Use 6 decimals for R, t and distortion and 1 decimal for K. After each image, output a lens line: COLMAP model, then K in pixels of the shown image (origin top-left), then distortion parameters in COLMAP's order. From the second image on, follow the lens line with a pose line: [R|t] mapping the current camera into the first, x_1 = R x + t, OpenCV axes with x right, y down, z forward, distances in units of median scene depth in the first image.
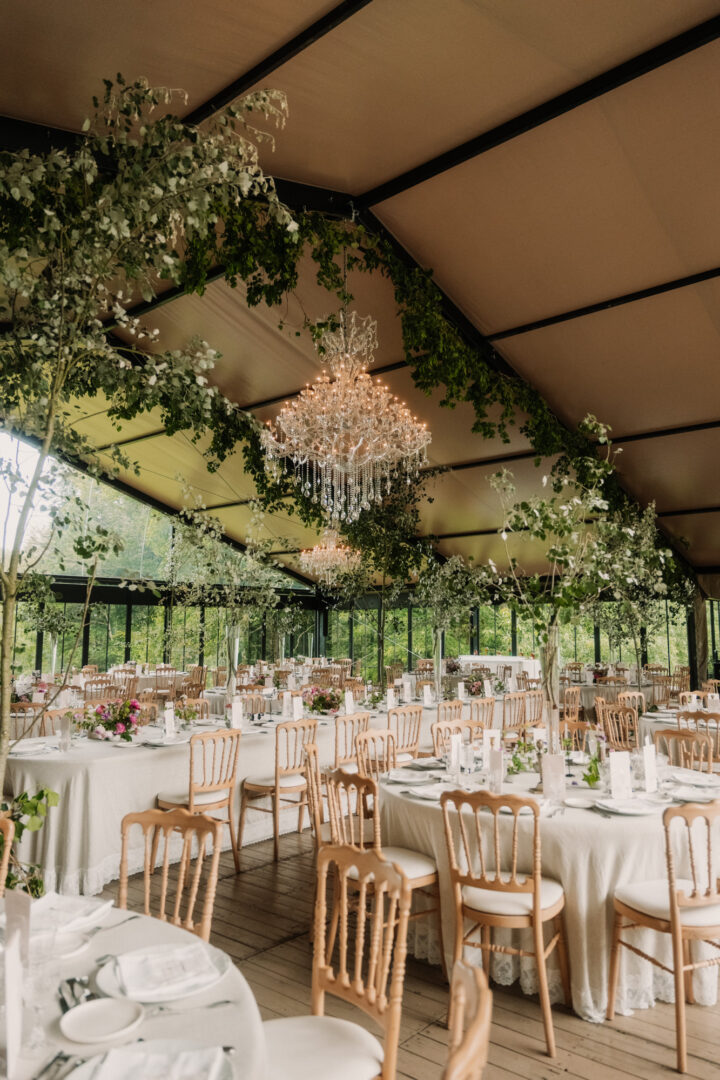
lens RADIAL K [[764.8, 0, 360.0], [0, 764.8, 540.0], [0, 0, 1]] dist [0.007057, 0.005066]
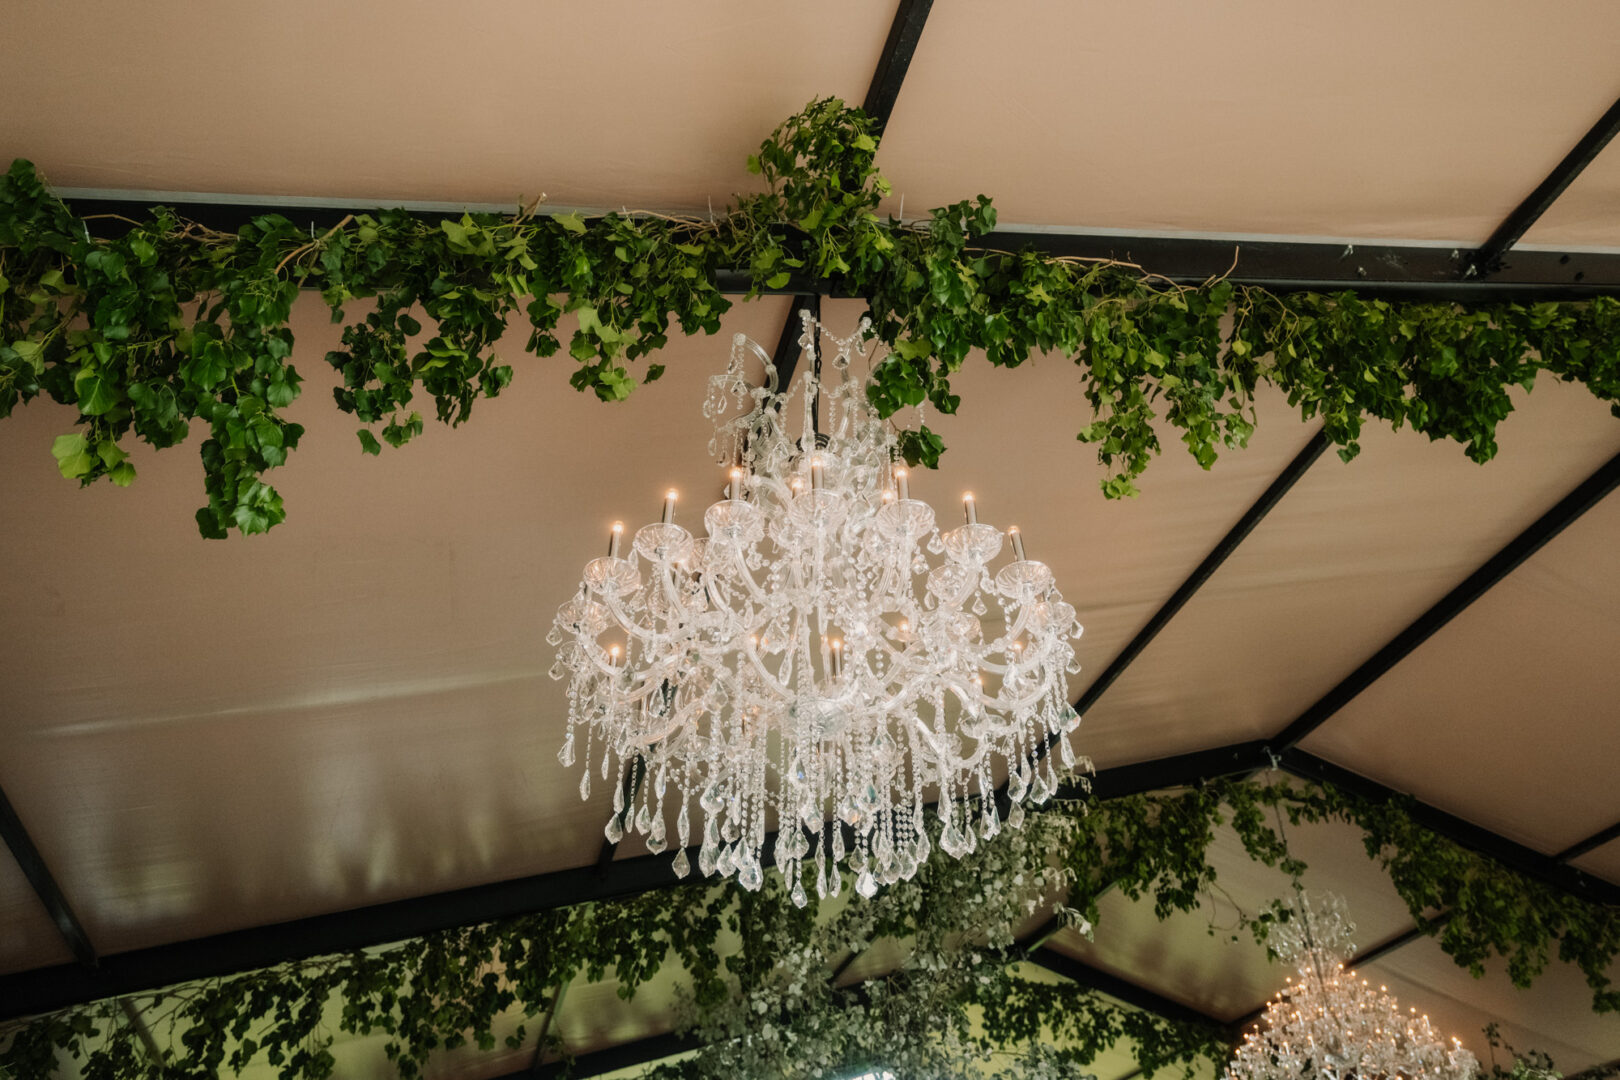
lens RADIAL K [[1185.4, 0, 834.9], [0, 1185.4, 528.2], [0, 0, 1]] dist [0.004790, 0.000315]
pose [[0.842734, -0.342717, -0.415144, 0.192641], [0.084227, 0.845614, -0.527109, -0.021276], [0.531701, 0.409246, 0.741493, -0.234857]]
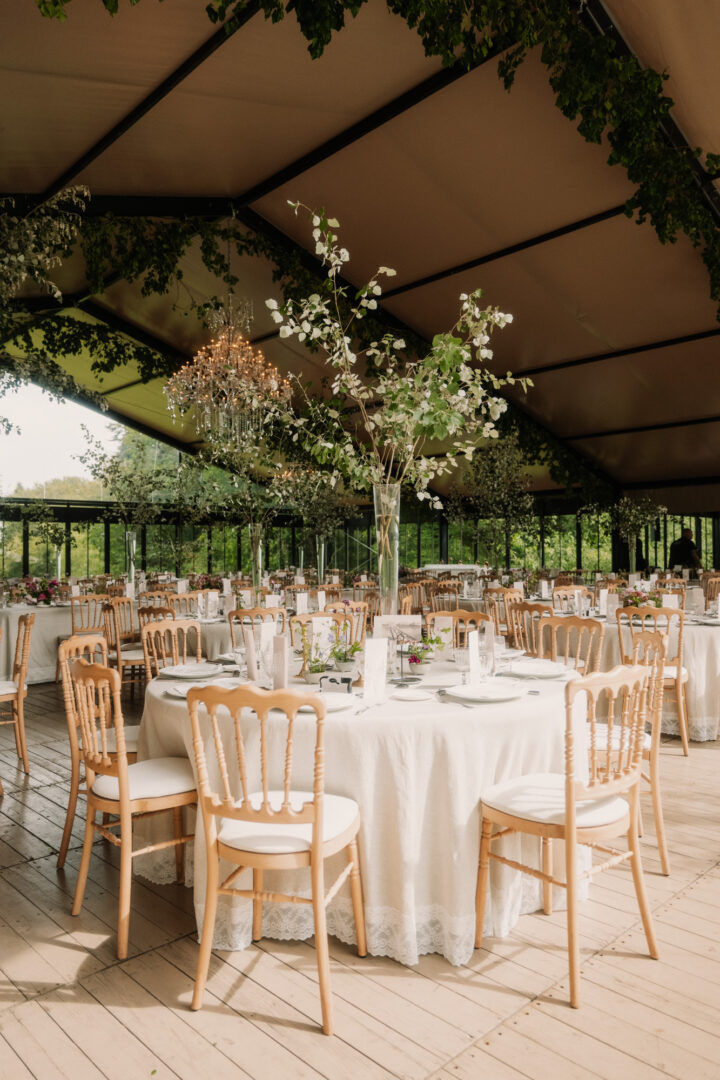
lens RADIAL K [[764.8, 0, 360.0], [0, 764.8, 540.0], [0, 0, 1]] dist [0.007057, 0.005066]
pose [[0.994831, -0.012437, -0.100783, 0.311756], [0.022590, 0.994707, 0.100236, -0.004730], [0.099003, -0.101995, 0.989846, -0.291709]]
